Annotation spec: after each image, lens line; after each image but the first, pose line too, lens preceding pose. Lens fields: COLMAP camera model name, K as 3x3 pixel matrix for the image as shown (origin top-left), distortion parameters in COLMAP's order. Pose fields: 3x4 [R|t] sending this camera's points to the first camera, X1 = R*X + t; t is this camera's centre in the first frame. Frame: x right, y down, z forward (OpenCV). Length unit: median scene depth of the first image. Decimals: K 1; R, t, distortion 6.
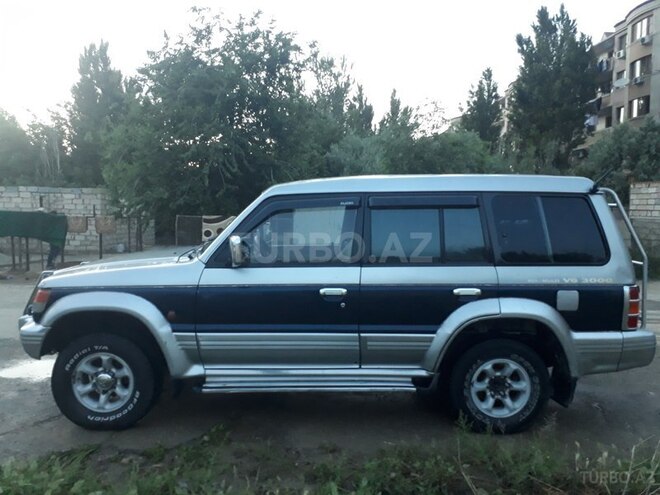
lens RADIAL K [[512.7, 0, 319.3], [0, 512.7, 250.3], [0, 0, 1]] dist [0.055000, -0.068676]
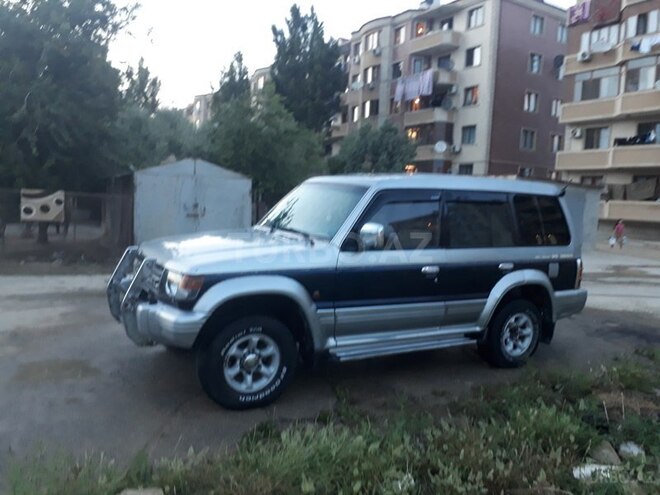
lens RADIAL K [[524.0, 0, 330.0], [0, 524.0, 247.5], [0, 0, 1]] dist [0.007450, 0.004758]
pose [[0.876169, -0.010285, 0.481894, -0.747745], [-0.005520, 0.999493, 0.031369, -0.009469], [-0.481972, -0.030144, 0.875668, 0.011575]]
